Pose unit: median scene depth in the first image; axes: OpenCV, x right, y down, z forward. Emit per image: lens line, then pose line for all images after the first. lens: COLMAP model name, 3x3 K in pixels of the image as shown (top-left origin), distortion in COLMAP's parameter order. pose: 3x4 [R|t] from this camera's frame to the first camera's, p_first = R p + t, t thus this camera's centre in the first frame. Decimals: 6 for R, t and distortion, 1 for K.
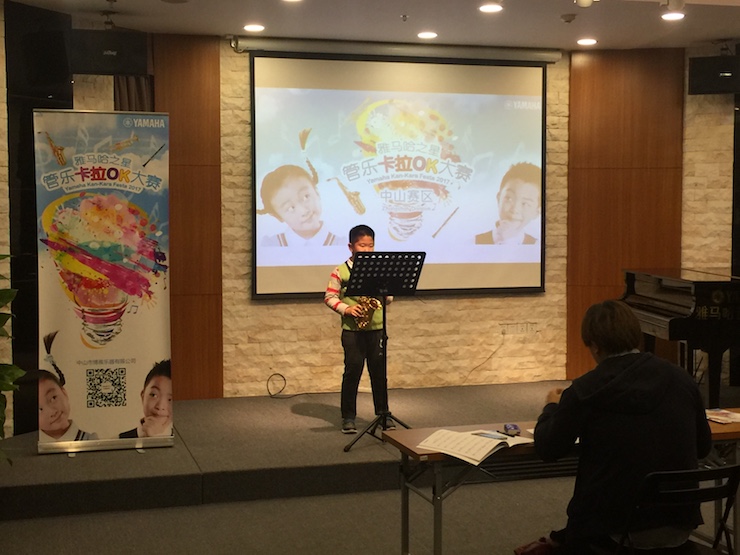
lens RADIAL K [[1064.2, 0, 338.1], [0, 1064.2, 262.6], [0, 0, 1]] dist [0.064841, 0.000000]
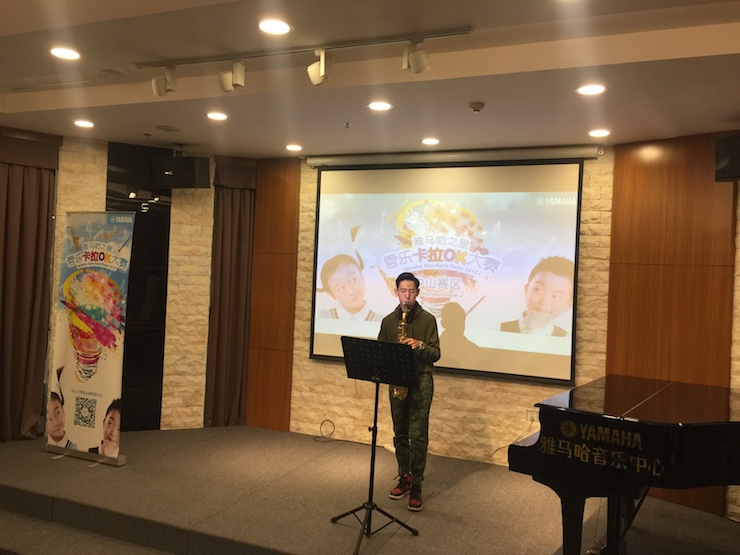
lens RADIAL K [[617.6, 0, 361.9], [0, 617.6, 267.2], [0, 0, 1]] dist [0.069721, -0.066823]
pose [[0.784255, 0.029342, -0.619744, 0.419630], [-0.075255, 0.996005, -0.048074, -0.042550], [0.615858, 0.084341, 0.783330, 0.438594]]
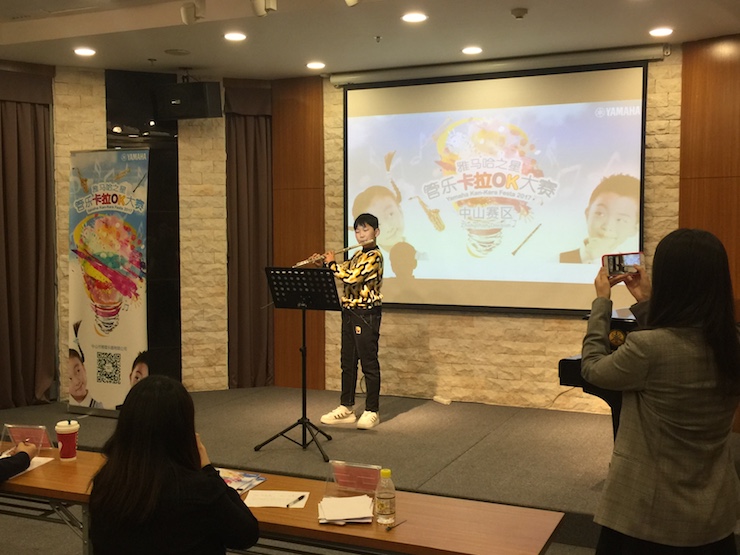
lens RADIAL K [[843.2, 0, 364.5], [0, 843.2, 266.5], [0, 0, 1]] dist [0.056866, 0.000000]
pose [[0.765206, 0.031124, -0.643032, 0.499900], [-0.030117, 0.999468, 0.012537, -0.018751], [0.643080, 0.009773, 0.765736, 0.323808]]
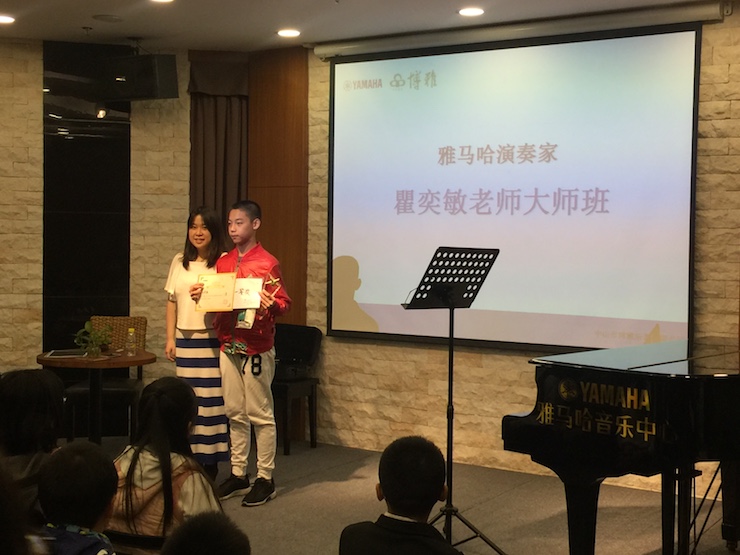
lens RADIAL K [[1042.2, 0, 360.4], [0, 1042.2, 259.0], [0, 0, 1]] dist [0.056523, 0.000000]
pose [[0.669582, 0.029816, -0.742139, 0.574193], [-0.050381, 0.998716, -0.005332, -0.025535], [0.741027, 0.040960, 0.670225, 0.425523]]
